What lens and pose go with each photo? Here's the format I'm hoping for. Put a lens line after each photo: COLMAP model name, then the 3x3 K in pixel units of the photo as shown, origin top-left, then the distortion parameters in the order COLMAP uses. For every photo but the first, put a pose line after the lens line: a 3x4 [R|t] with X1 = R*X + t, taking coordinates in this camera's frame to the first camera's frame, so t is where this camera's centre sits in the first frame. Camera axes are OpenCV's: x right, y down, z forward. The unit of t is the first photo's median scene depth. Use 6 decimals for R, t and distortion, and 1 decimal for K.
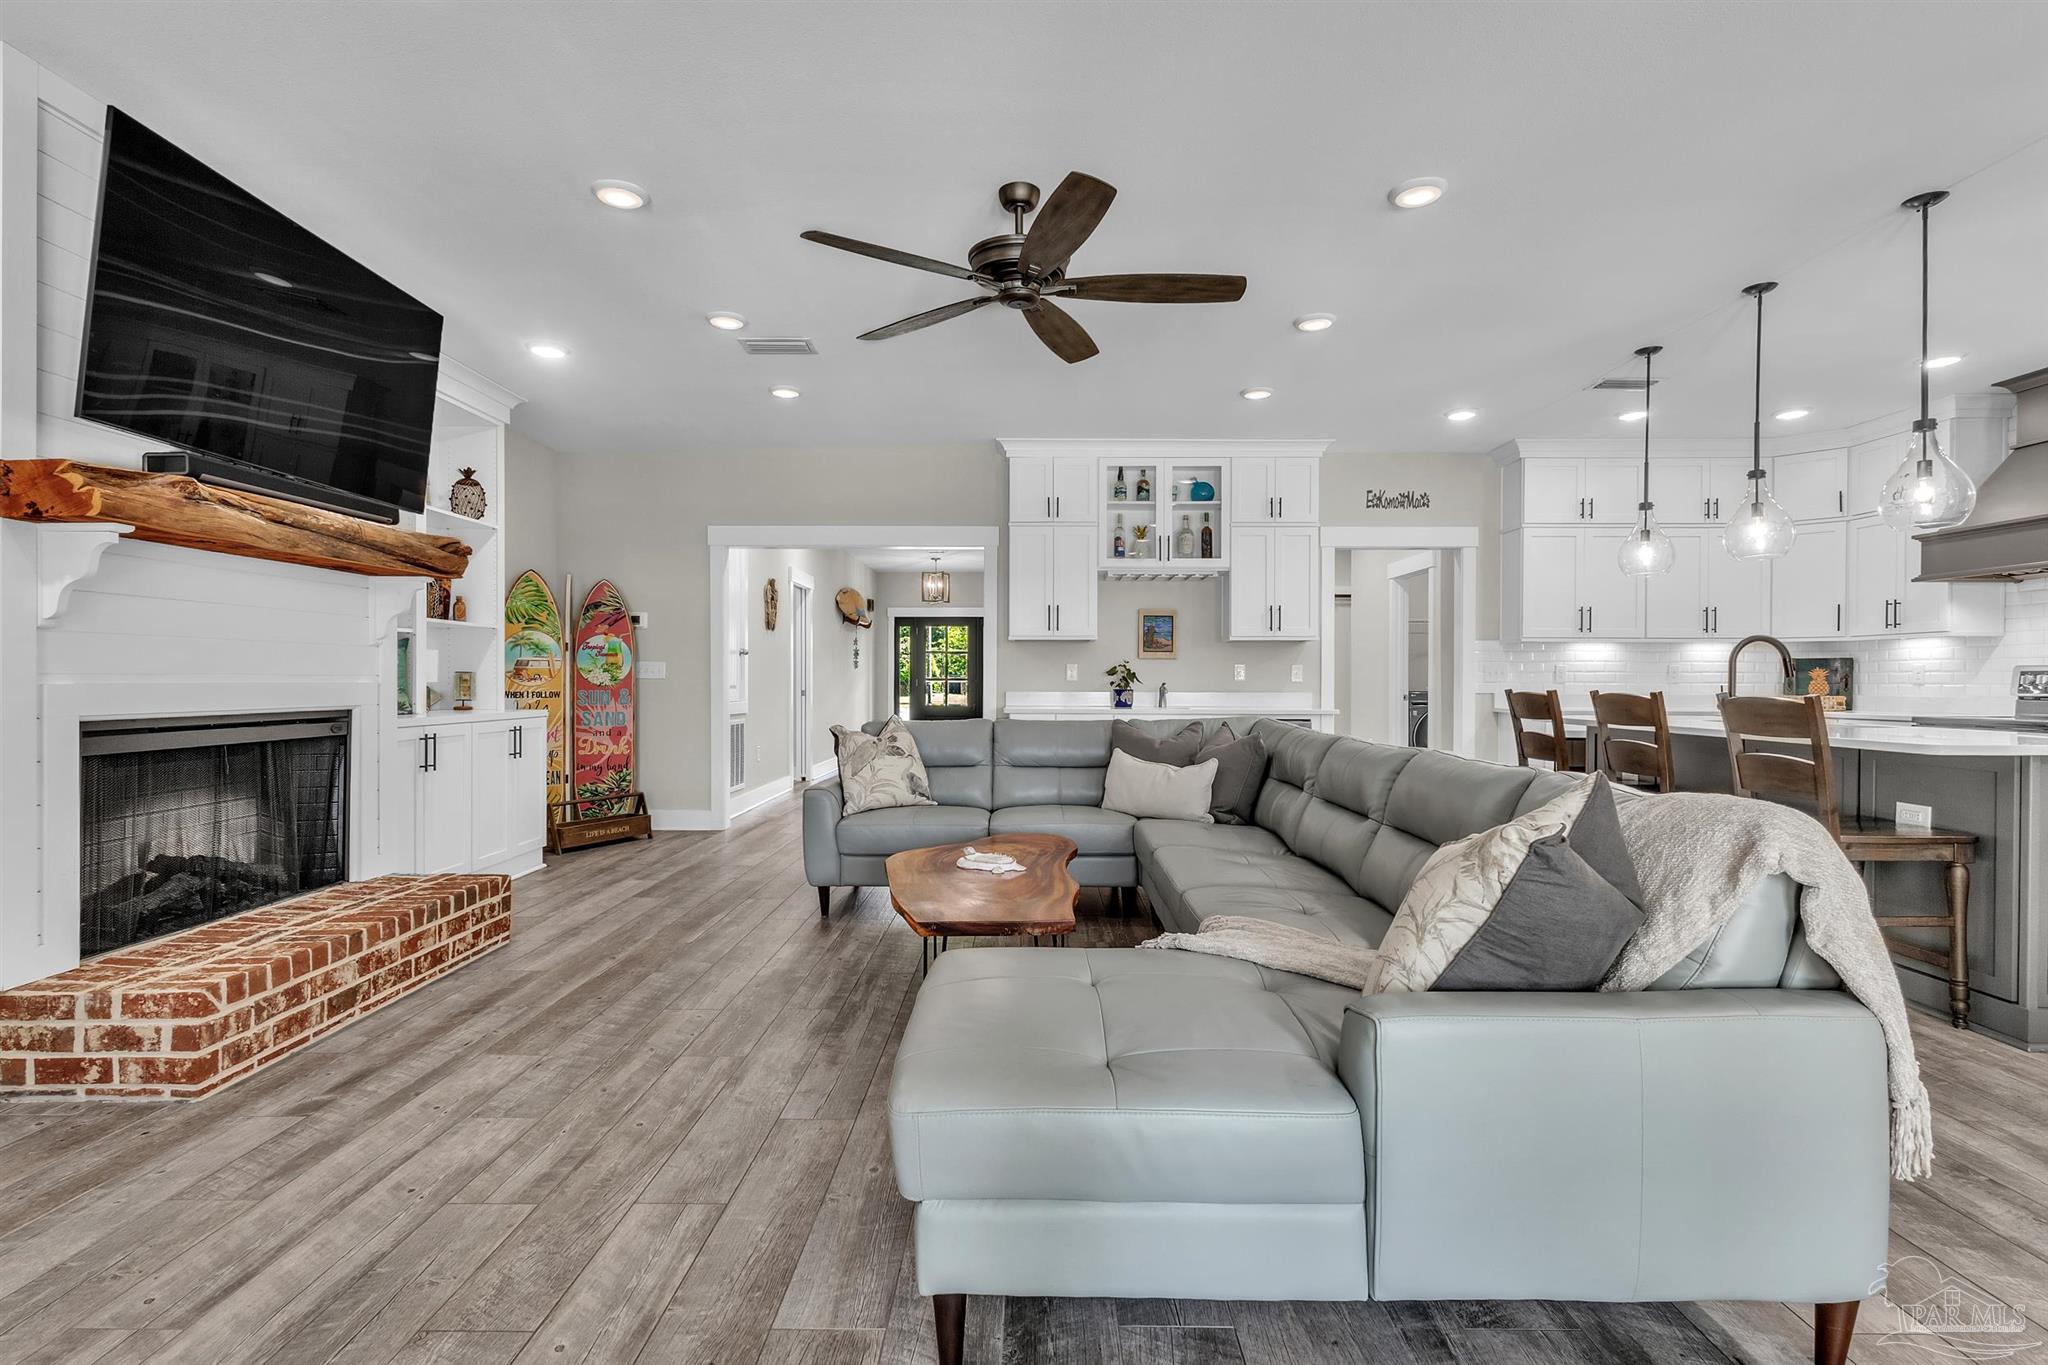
lens RADIAL K [[968.4, 0, 1019.6], [0, 968.4, 682.2], [0, 0, 1]] dist [0.005665, 0.001335]
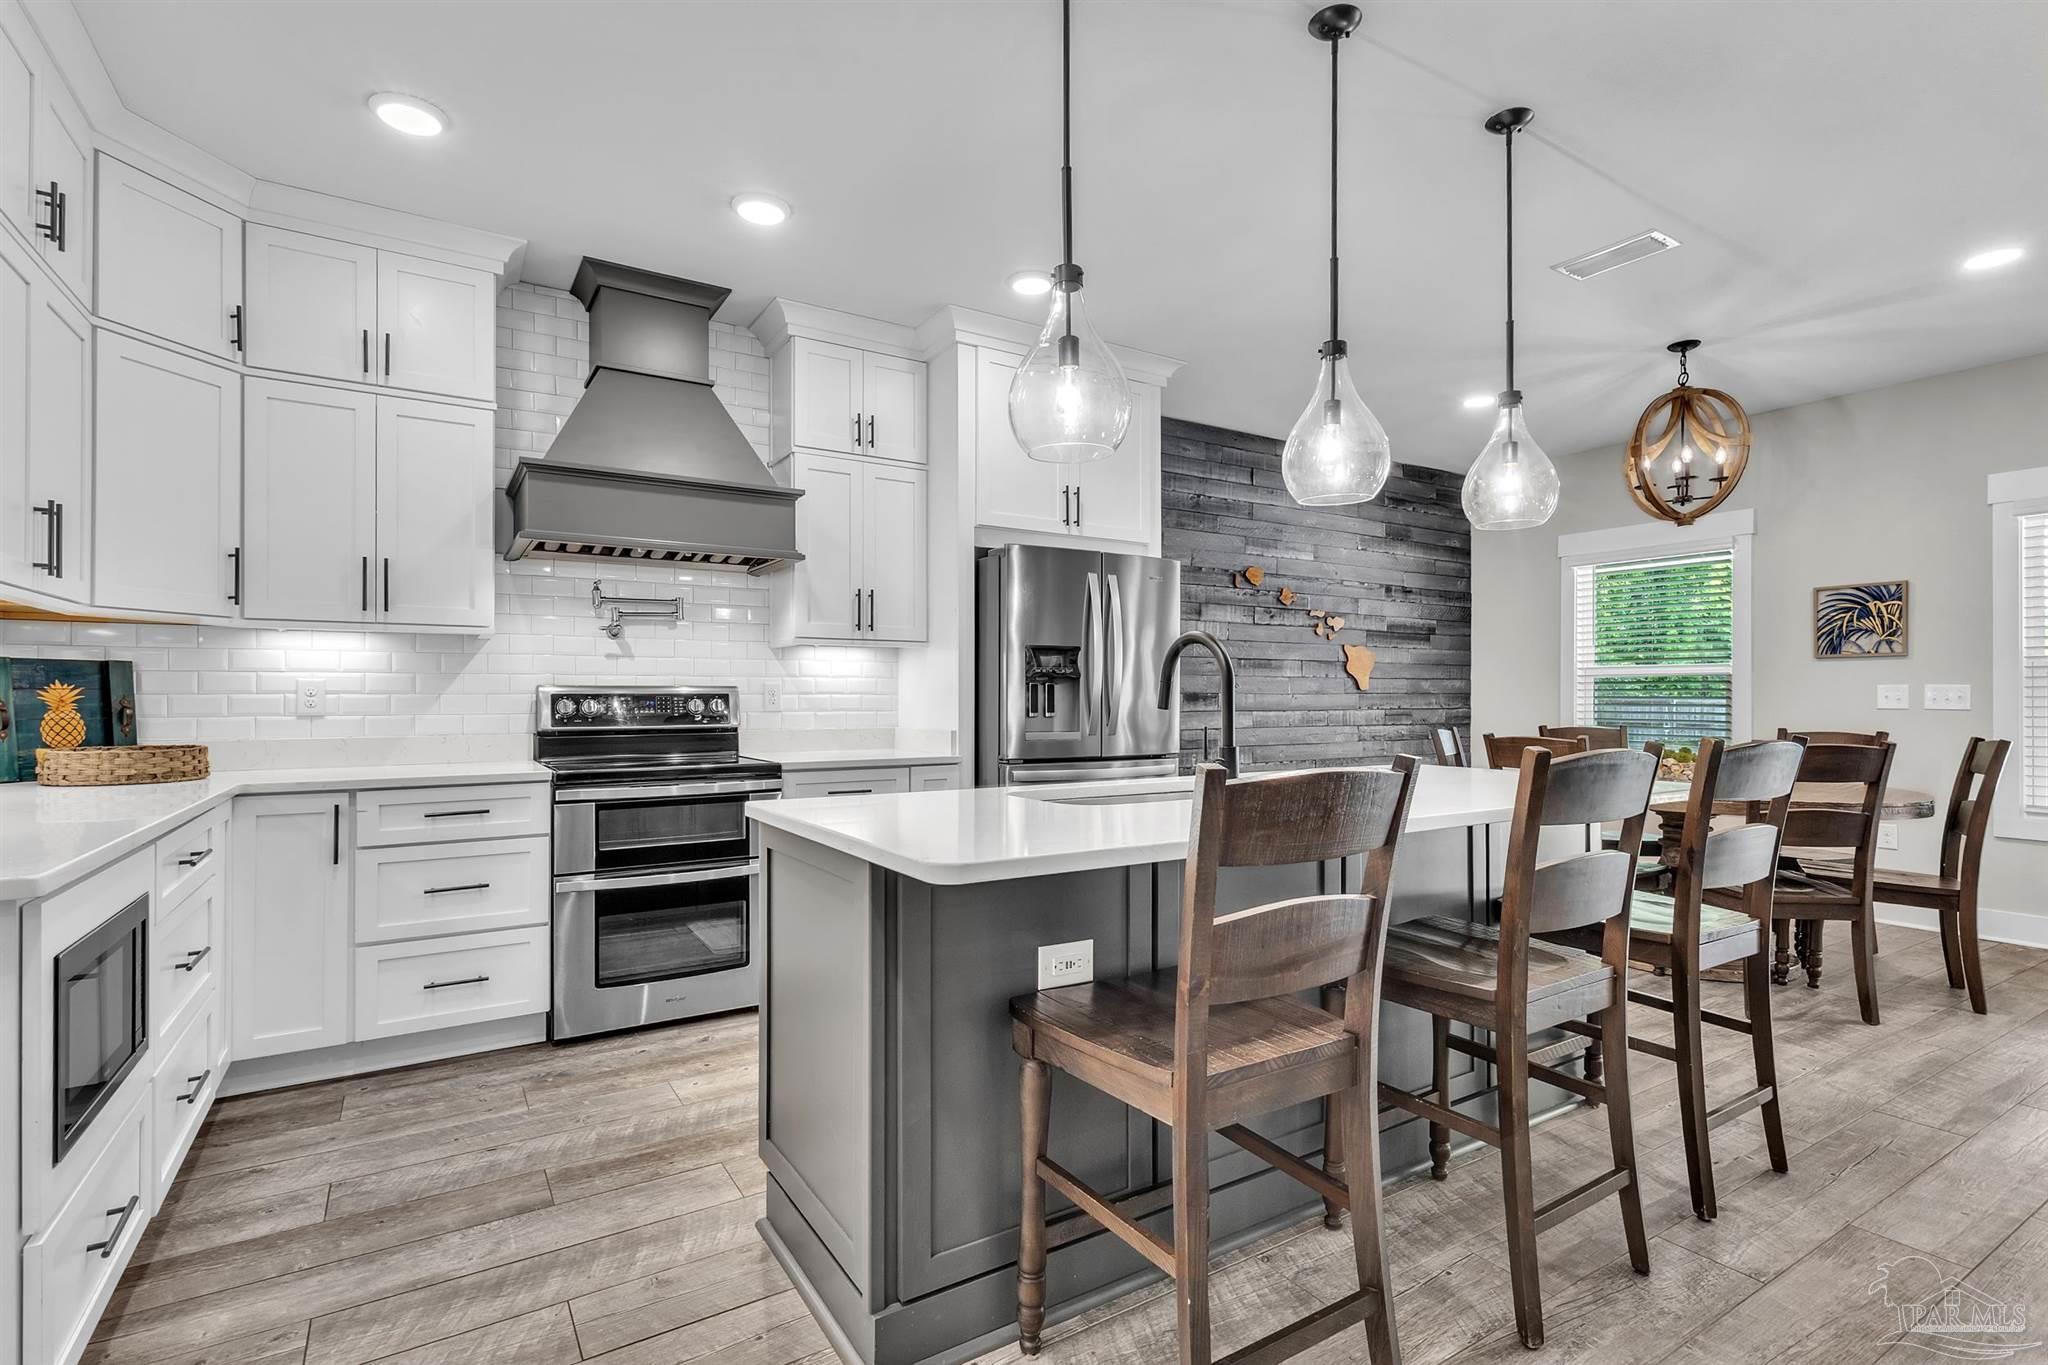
lens RADIAL K [[961.8, 0, 1022.1], [0, 961.8, 691.0], [0, 0, 1]] dist [0.001197, 0.001193]
pose [[-0.536279, 0.002676, 0.844037, 0.331525], [0.001046, 0.999996, -0.002505, -0.012980], [-0.844040, -0.000460, -0.536280, 1.241515]]
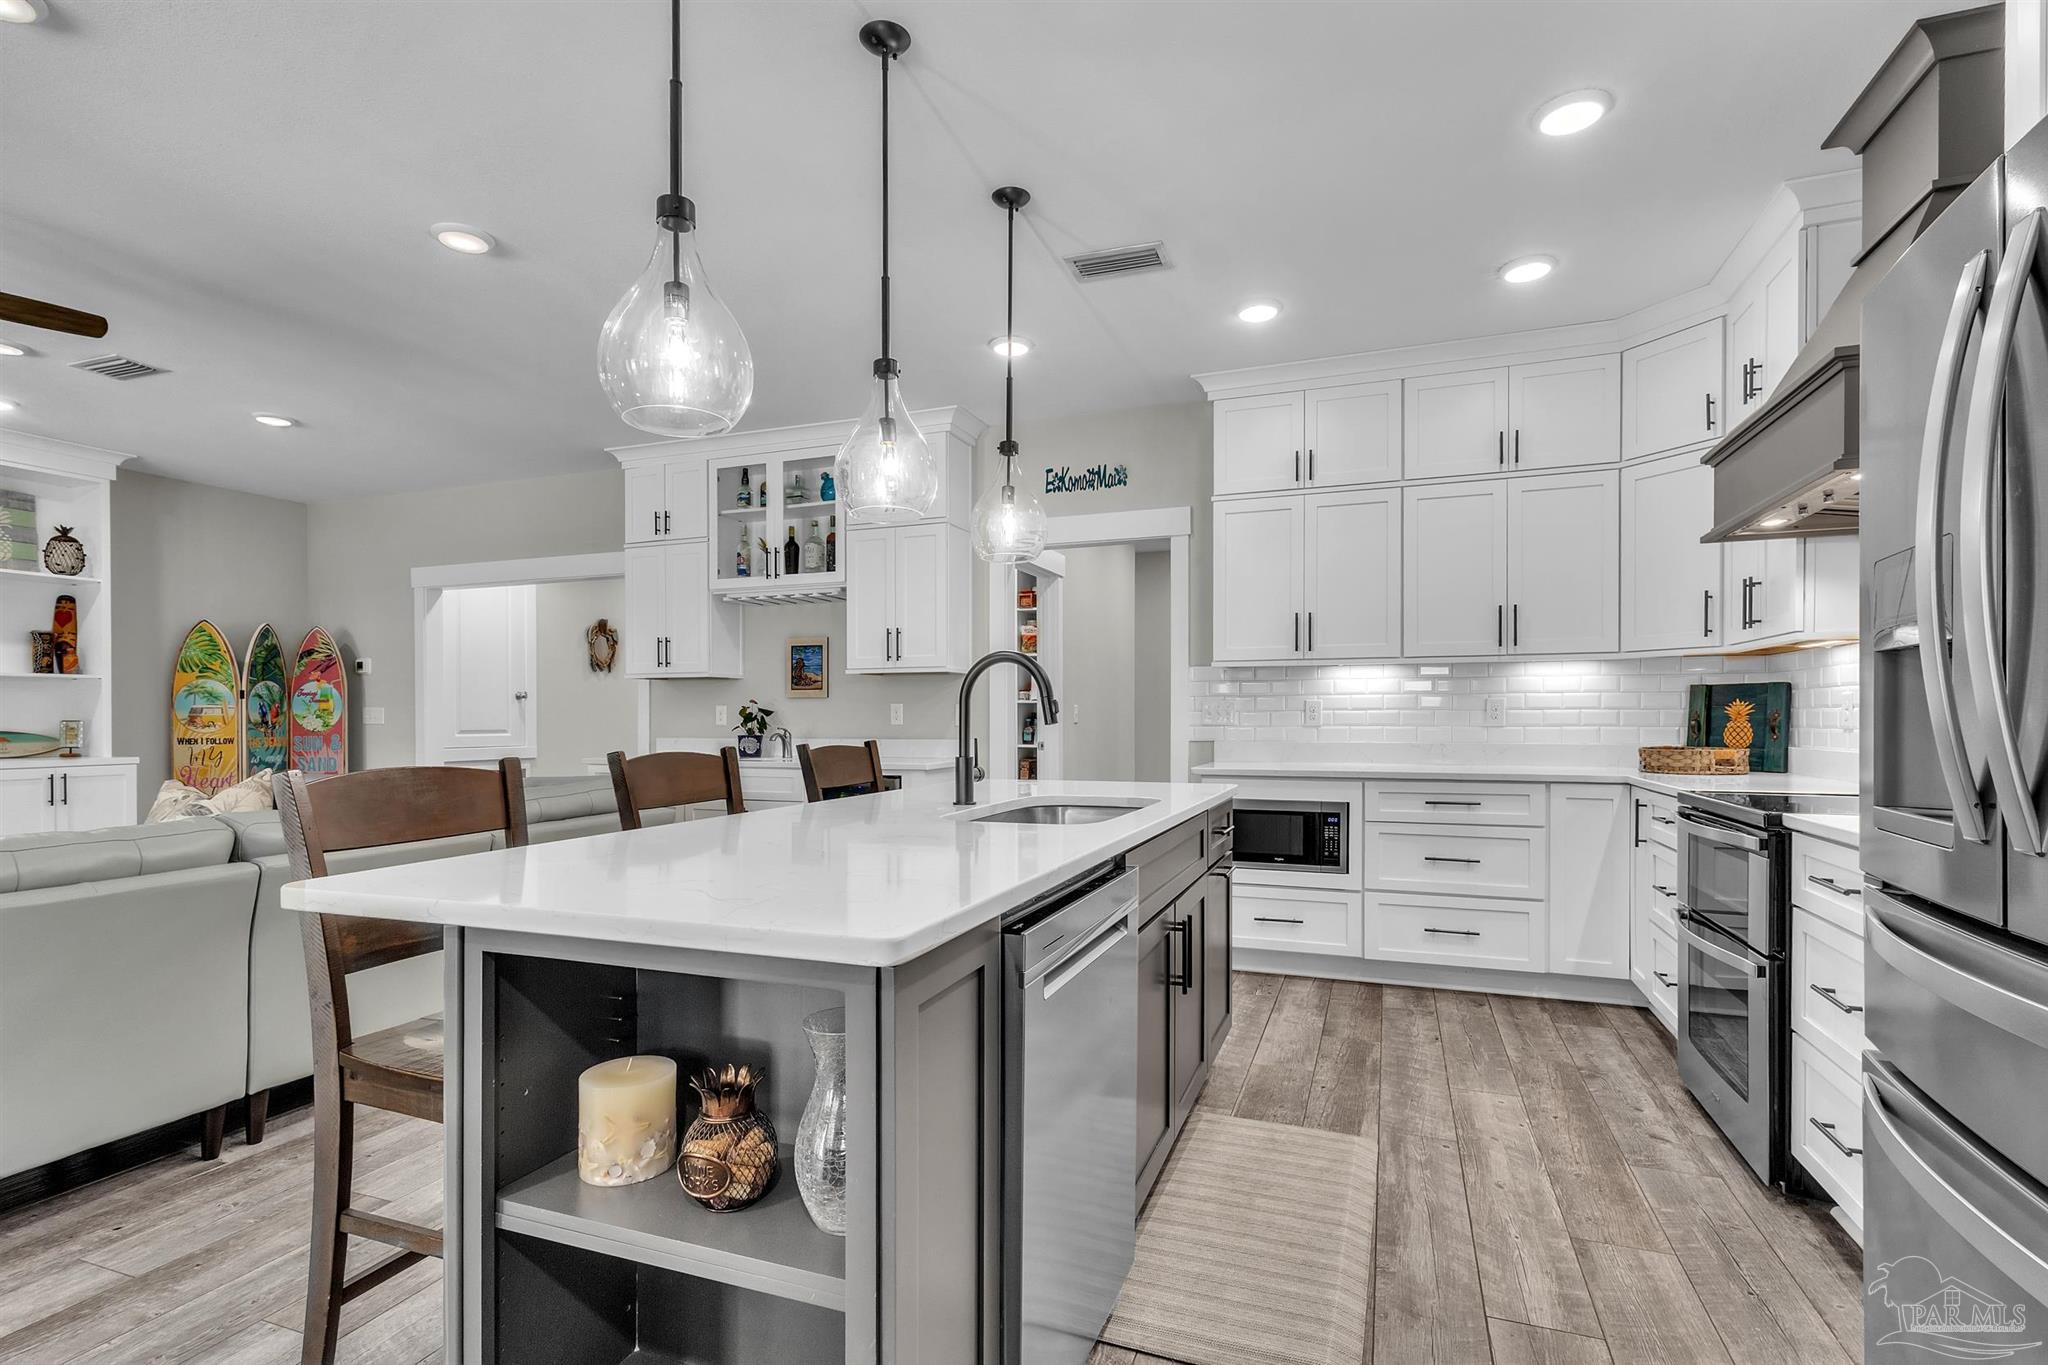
lens RADIAL K [[974.4, 0, 1024.5], [0, 974.4, 724.0], [0, 0, 1]] dist [0.001434, 0.001197]
pose [[0.938927, -0.003296, -0.344102, 0.882271], [0.005295, 0.999974, 0.004868, -0.007713], [0.344077, -0.006392, 0.938920, 0.421408]]
